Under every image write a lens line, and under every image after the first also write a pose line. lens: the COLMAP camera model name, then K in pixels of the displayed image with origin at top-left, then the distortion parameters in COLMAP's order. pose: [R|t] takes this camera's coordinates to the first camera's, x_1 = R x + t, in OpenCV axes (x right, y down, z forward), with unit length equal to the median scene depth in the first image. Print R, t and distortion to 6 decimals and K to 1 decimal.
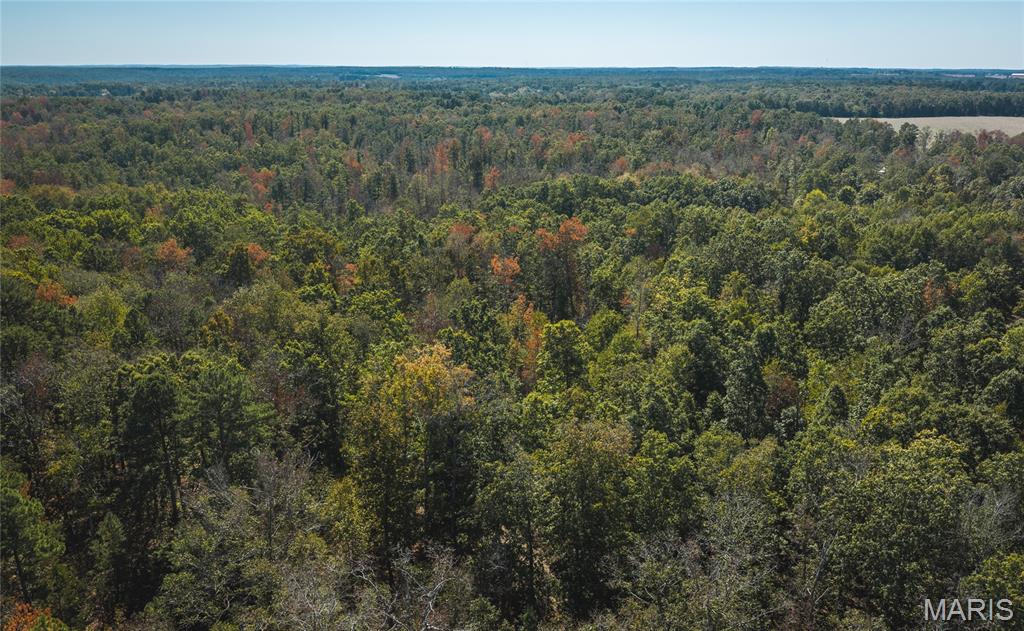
lens RADIAL K [[846.2, 0, 516.2], [0, 846.2, 313.0], [0, 0, 1]] dist [0.012006, -0.019038]
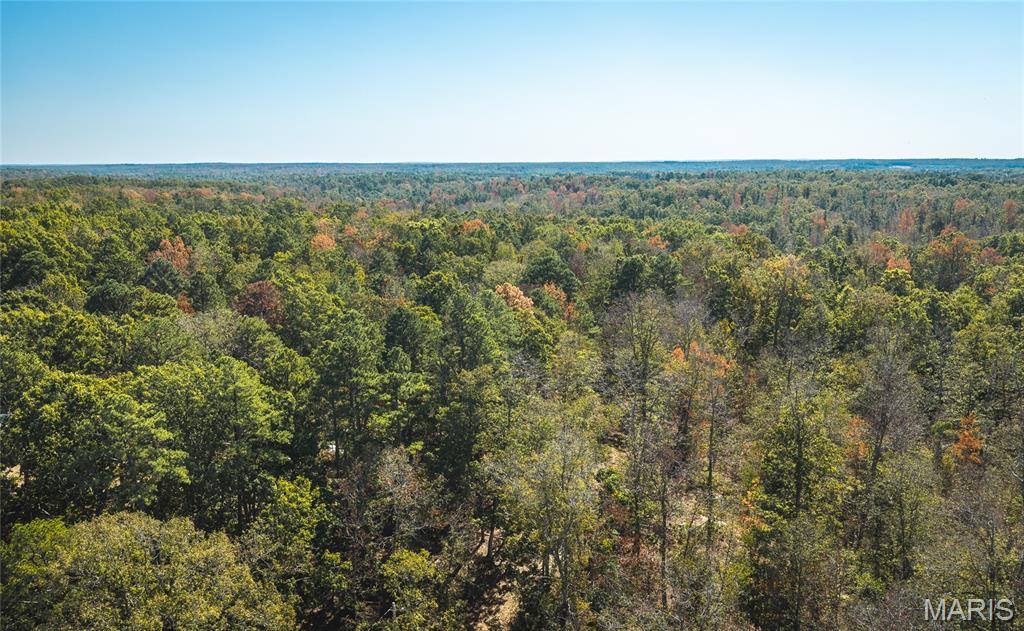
lens RADIAL K [[846.2, 0, 516.2], [0, 846.2, 313.0], [0, 0, 1]] dist [0.012006, -0.019038]
pose [[0.842805, 0.088124, -0.530956, 0.068528], [-0.143148, 0.987675, -0.063296, 0.065377], [0.518834, 0.129352, 0.845032, -0.135964]]
